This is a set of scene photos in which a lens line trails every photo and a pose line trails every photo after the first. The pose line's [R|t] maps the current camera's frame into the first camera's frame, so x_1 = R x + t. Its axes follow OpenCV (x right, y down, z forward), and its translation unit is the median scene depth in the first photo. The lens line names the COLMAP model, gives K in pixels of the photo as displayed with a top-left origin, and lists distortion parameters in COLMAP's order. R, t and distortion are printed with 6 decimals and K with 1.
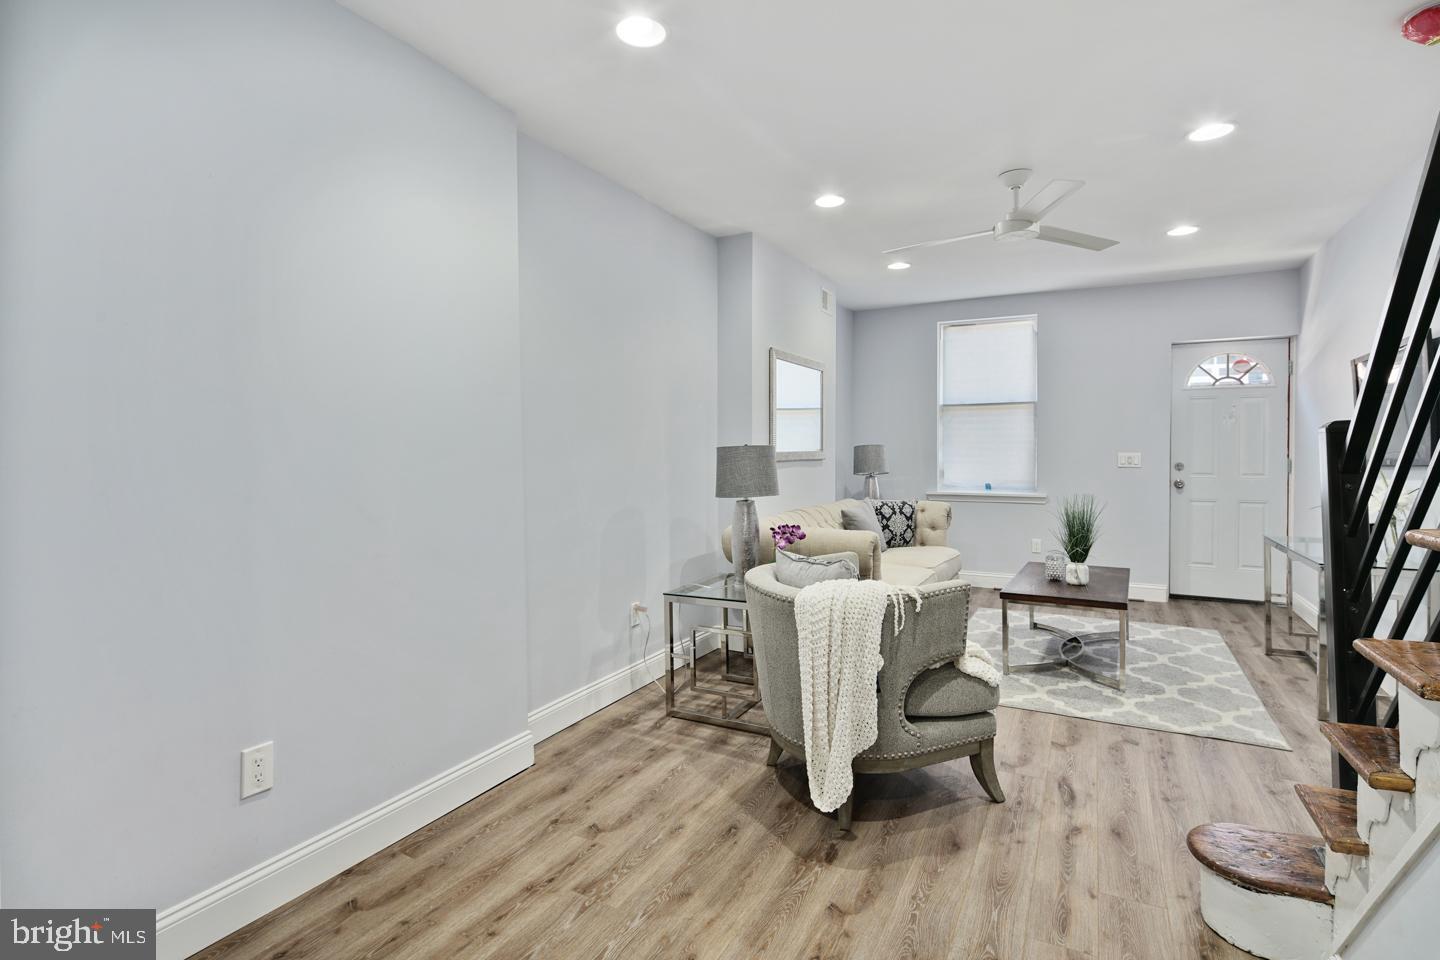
lens RADIAL K [[715.4, 0, 720.2], [0, 715.4, 455.7], [0, 0, 1]] dist [0.005267, -0.003663]
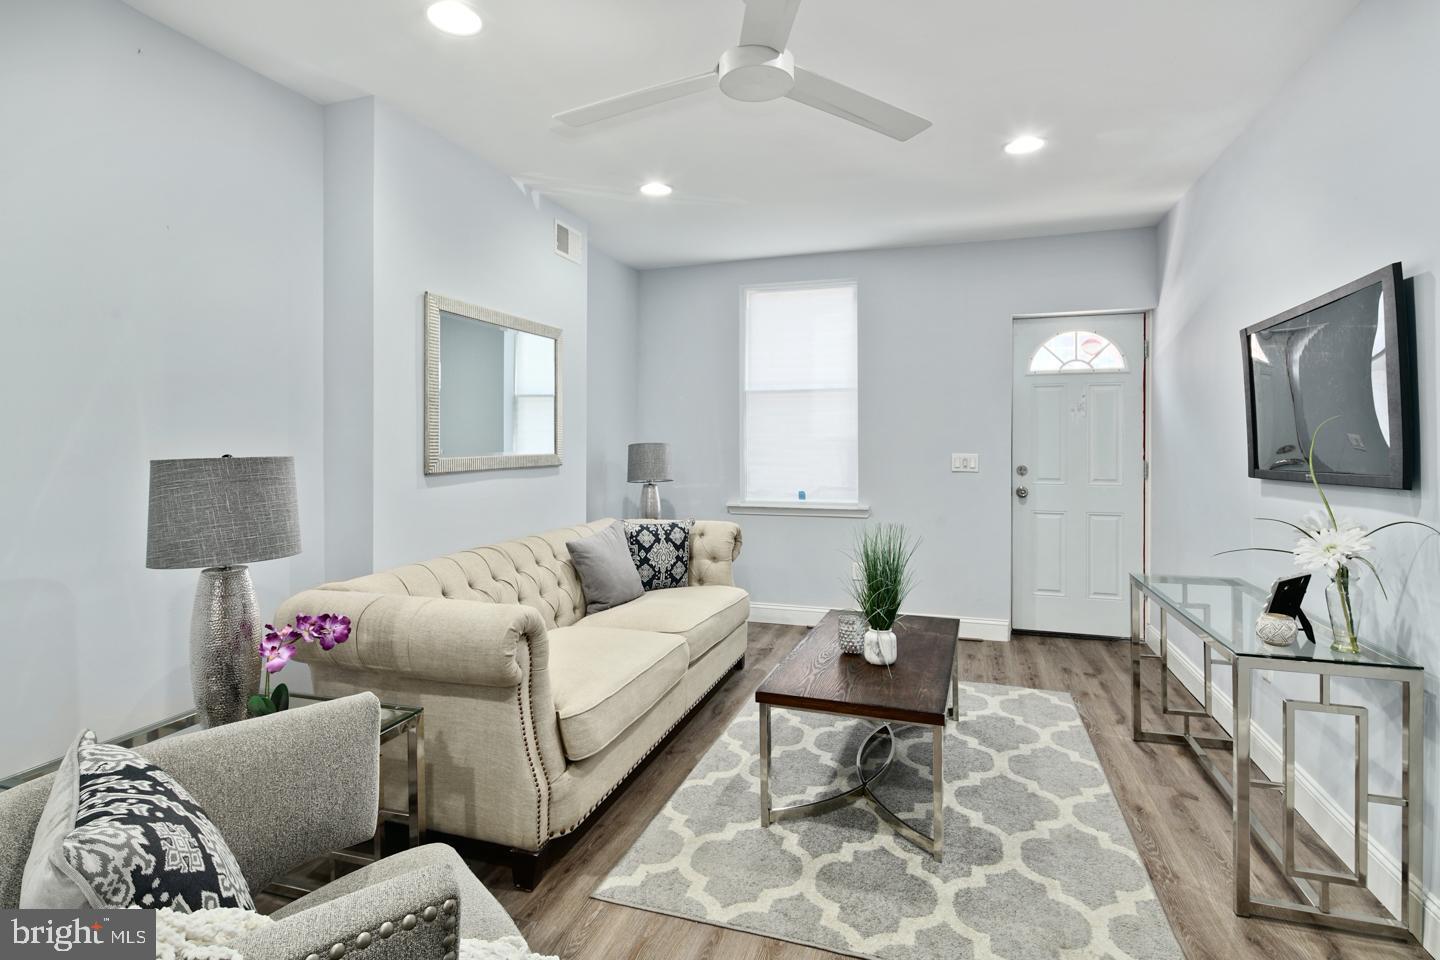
lens RADIAL K [[715.4, 0, 724.5], [0, 715.4, 442.0], [0, 0, 1]] dist [0.005267, -0.003663]
pose [[0.984593, -0.000654, 0.174862, 0.217131], [0.001876, 0.999975, -0.006825, -0.015200], [-0.174853, 0.007048, 0.984569, 0.338348]]
